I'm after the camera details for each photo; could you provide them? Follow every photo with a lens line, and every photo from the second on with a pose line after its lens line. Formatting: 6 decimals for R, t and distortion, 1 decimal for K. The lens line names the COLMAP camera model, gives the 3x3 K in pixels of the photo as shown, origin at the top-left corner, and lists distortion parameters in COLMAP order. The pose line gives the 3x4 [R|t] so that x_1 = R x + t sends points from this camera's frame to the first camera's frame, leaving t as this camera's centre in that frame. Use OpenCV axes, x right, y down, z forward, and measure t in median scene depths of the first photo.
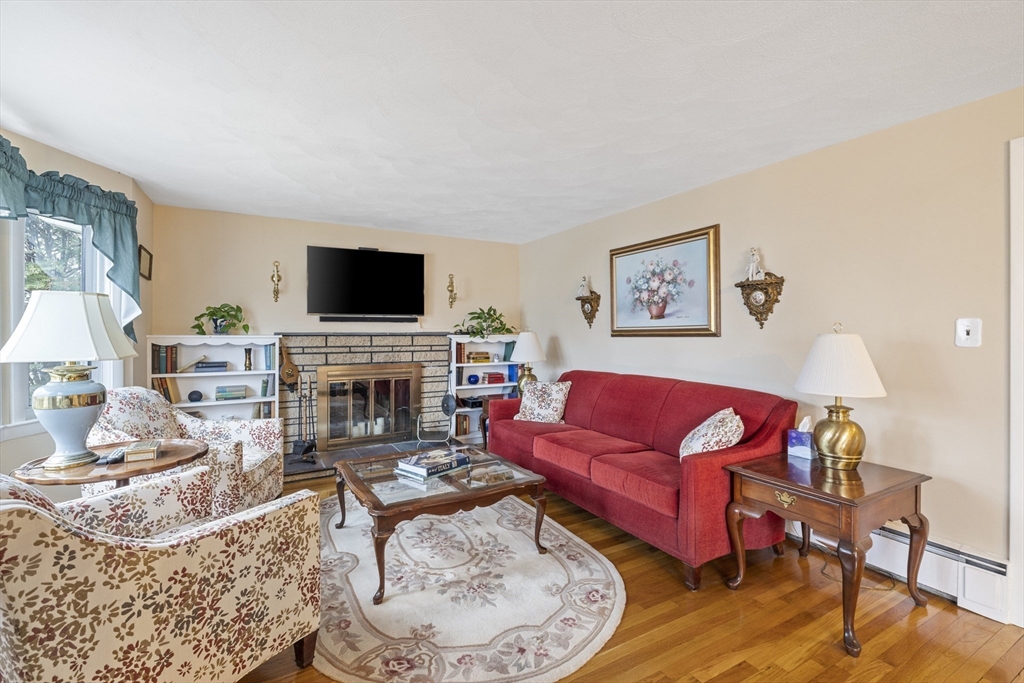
lens RADIAL K [[454.4, 0, 509.5], [0, 454.4, 331.9], [0, 0, 1]] dist [0.000703, -0.000074]
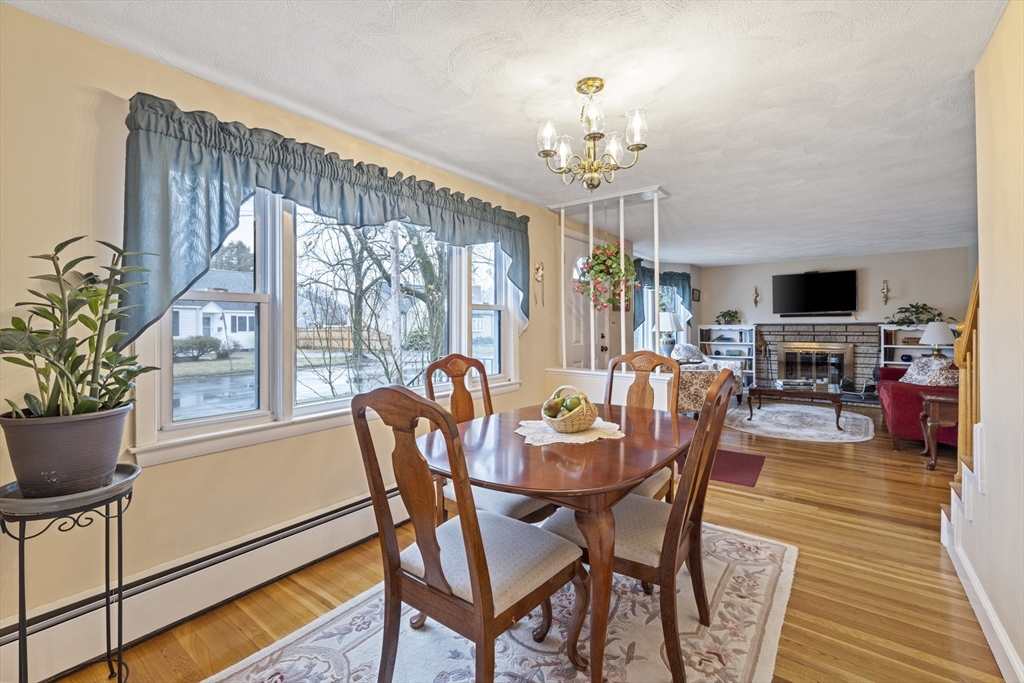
lens RADIAL K [[454.4, 0, 499.7], [0, 454.4, 325.1], [0, 0, 1]] dist [0.000703, -0.000074]
pose [[0.380625, -0.005224, -0.924715, 0.856413], [0.003707, 0.999985, -0.004123, 0.012062], [0.924722, -0.001859, 0.380638, -0.734247]]
